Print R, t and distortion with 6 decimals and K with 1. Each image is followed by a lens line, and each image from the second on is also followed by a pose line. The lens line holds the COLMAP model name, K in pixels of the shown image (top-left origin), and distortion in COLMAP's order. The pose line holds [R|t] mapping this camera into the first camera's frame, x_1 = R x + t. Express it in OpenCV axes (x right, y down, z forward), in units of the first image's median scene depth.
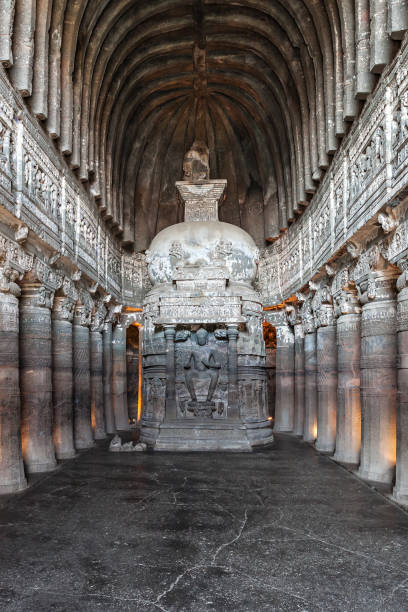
lens RADIAL K [[497.0, 0, 156.8], [0, 497.0, 383.8], [0, 0, 1]] dist [-0.010584, 0.001620]
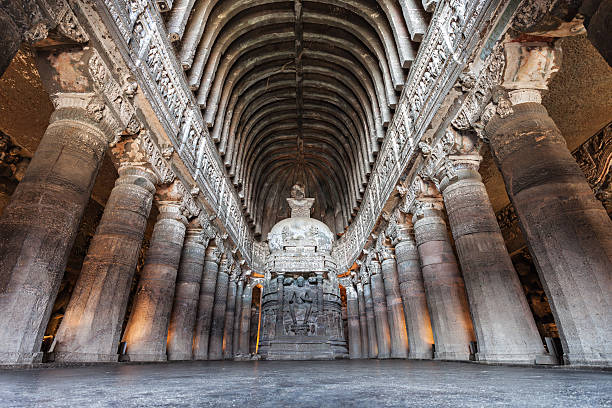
lens RADIAL K [[292.5, 0, 306.0], [0, 292.5, 204.0], [0, 0, 1]] dist [-0.004613, 0.000089]
pose [[0.994176, 0.046247, 0.097339, 0.005571], [0.004537, 0.884478, -0.466559, 0.123748], [-0.107671, 0.464283, 0.879118, 0.061175]]
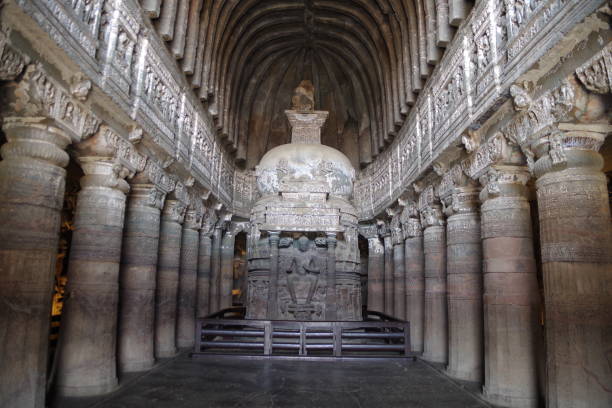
lens RADIAL K [[424.7, 0, 314.6], [0, 424.7, 211.7], [0, 0, 1]] dist [-0.106835, 0.065444]
pose [[0.992533, 0.044888, 0.113421, 0.006256], [-0.023622, 0.982958, -0.182305, 0.005680], [-0.119671, 0.178265, 0.976678, 0.075142]]
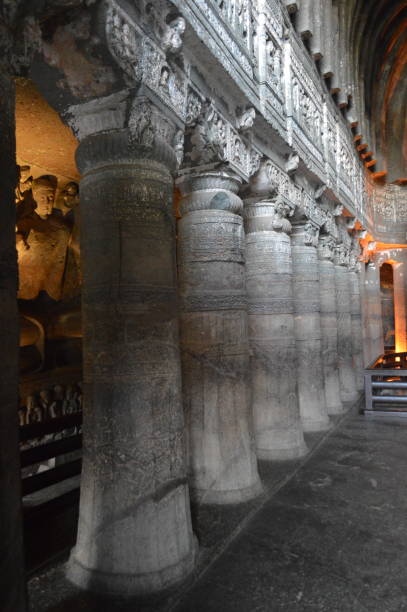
lens RADIAL K [[486.4, 0, 221.6], [0, 486.4, 303.0], [0, 0, 1]] dist [-0.007042, -0.001188]
pose [[0.946000, -0.039583, -0.321741, -0.073084], [0.023591, 0.998292, -0.053454, -0.005148], [0.323307, 0.042977, 0.945318, 0.085906]]
